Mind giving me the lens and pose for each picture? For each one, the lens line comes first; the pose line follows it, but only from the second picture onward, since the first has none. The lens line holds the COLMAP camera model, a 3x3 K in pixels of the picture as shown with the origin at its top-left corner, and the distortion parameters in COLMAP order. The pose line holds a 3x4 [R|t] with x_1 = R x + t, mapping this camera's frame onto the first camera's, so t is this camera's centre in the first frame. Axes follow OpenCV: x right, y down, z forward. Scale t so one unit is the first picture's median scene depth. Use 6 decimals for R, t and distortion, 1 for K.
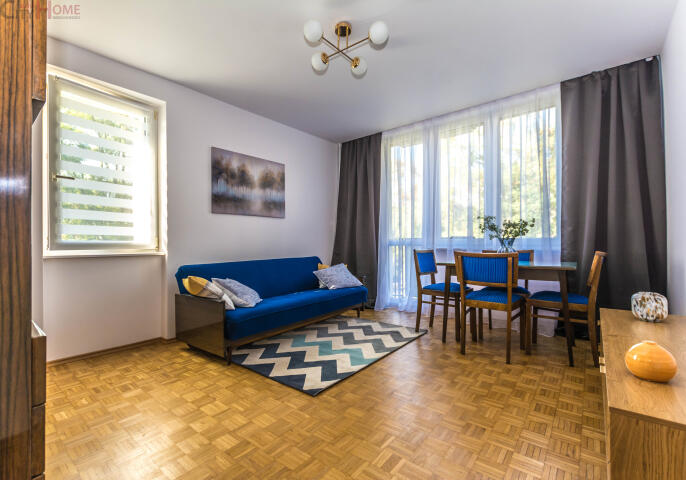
lens RADIAL K [[304.0, 0, 343.0], [0, 304.0, 240.0], [0, 0, 1]] dist [-0.000893, -0.000921]
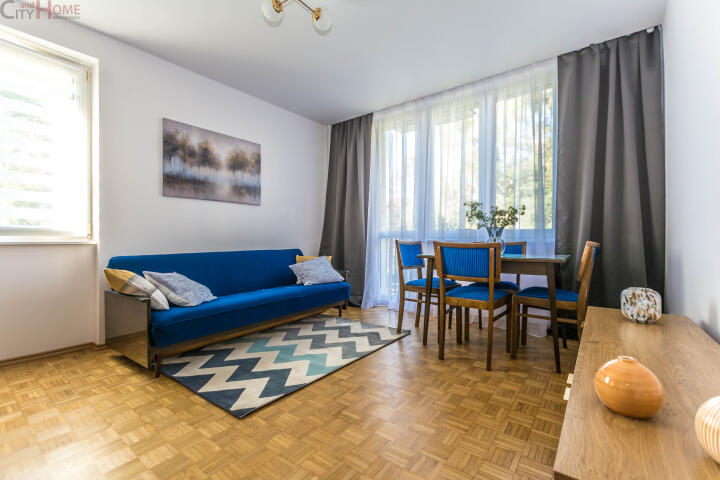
lens RADIAL K [[314.5, 0, 370.5], [0, 314.5, 237.9], [0, 0, 1]] dist [0.002181, -0.000796]
pose [[0.998186, 0.008952, 0.059529, 0.117829], [-0.009477, 0.999919, 0.008549, 0.019160], [-0.059448, -0.009098, 0.998190, 0.099340]]
